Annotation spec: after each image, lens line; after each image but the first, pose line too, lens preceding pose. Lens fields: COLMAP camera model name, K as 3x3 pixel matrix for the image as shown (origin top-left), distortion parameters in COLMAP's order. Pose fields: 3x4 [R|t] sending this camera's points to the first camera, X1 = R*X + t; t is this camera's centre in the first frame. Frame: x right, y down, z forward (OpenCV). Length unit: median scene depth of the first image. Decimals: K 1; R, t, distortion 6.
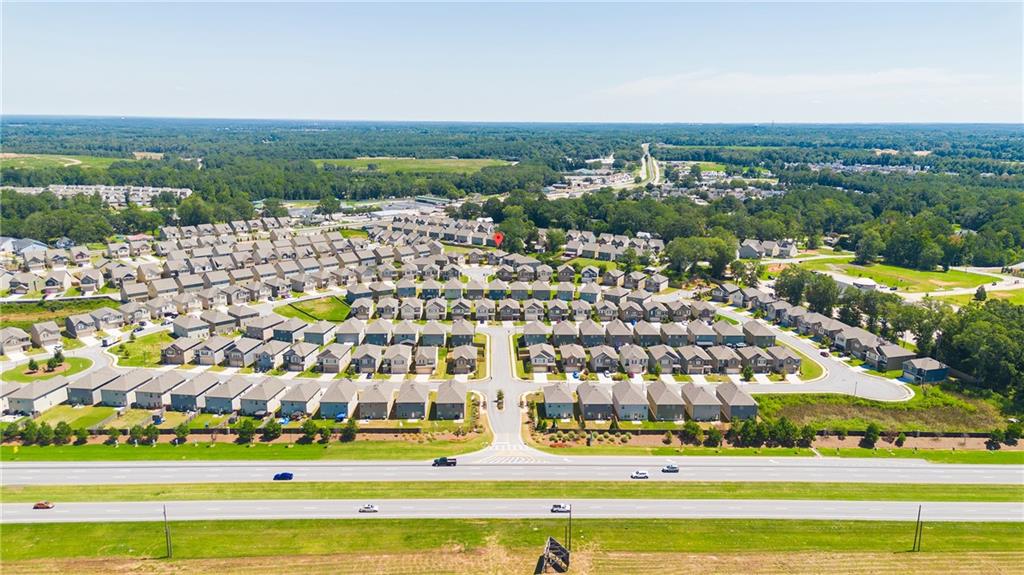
lens RADIAL K [[729.1, 0, 512.0], [0, 729.1, 287.5], [0, 0, 1]] dist [0.044731, 0.001233]
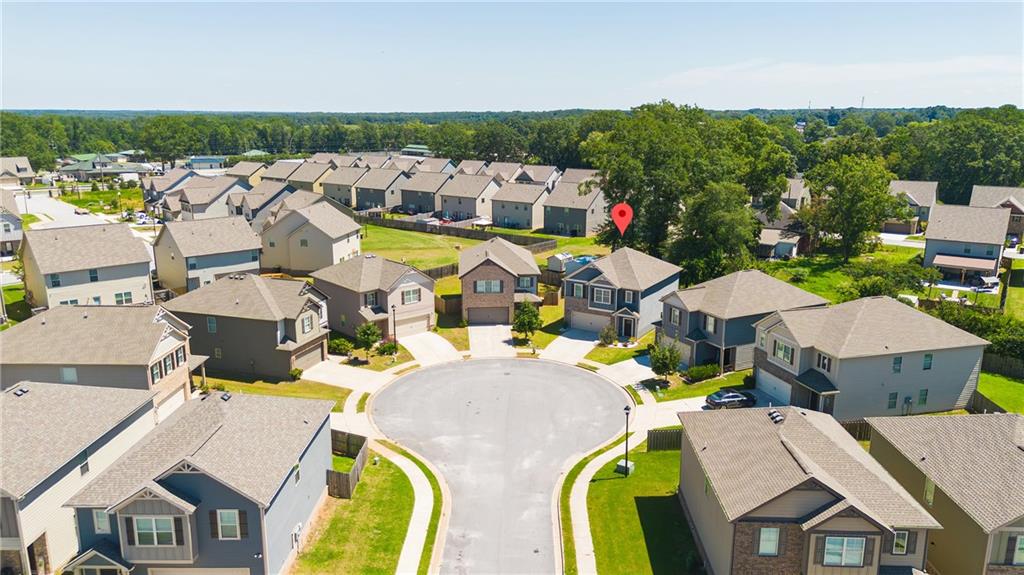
lens RADIAL K [[725.2, 0, 512.0], [0, 725.2, 287.5], [0, 0, 1]] dist [0.045684, -0.002736]
pose [[0.998254, 0.008207, -0.058490, -0.034573], [-0.007752, 0.999938, 0.008009, -0.042396], [0.058553, -0.007542, 0.998256, 0.802233]]
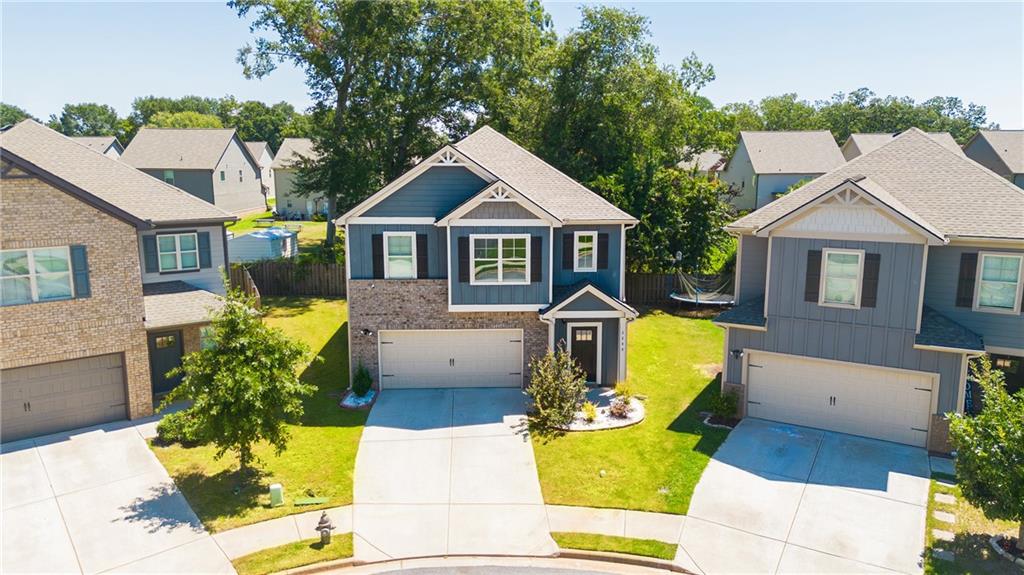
lens RADIAL K [[729.1, 0, 512.0], [0, 729.1, 287.5], [0, 0, 1]] dist [0.044731, 0.001233]
pose [[0.864794, -0.100228, 0.492022, -0.047223], [0.121117, 0.992581, -0.010683, -0.036625], [-0.487301, 0.068830, 0.870517, 0.931026]]
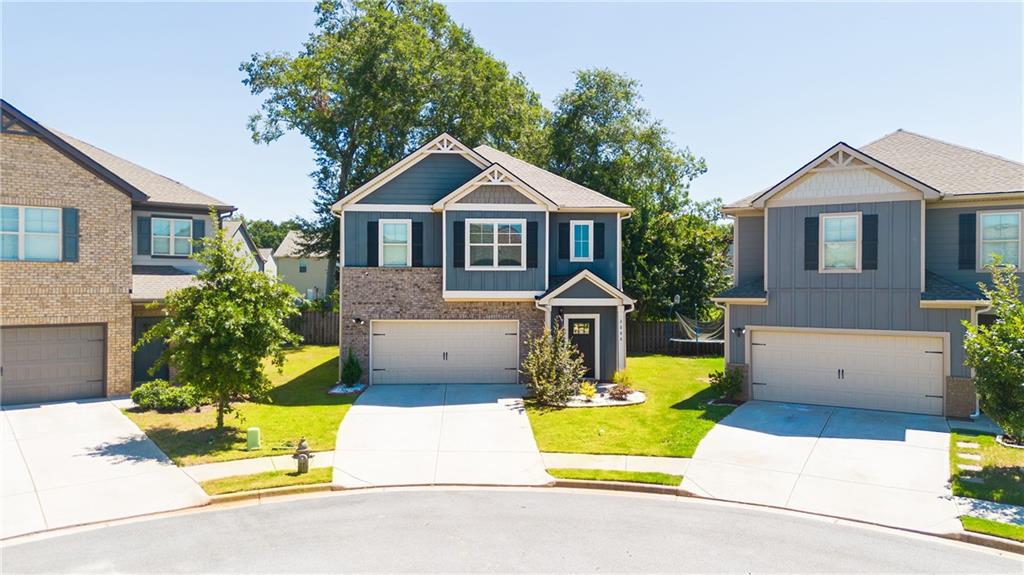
lens RADIAL K [[725.2, 0, 512.0], [0, 725.2, 287.5], [0, 0, 1]] dist [0.045684, -0.002736]
pose [[0.864873, -0.008947, 0.501911, -0.046989], [0.117785, 0.975546, -0.185573, -0.027096], [-0.487977, 0.219615, 0.844777, 0.933168]]
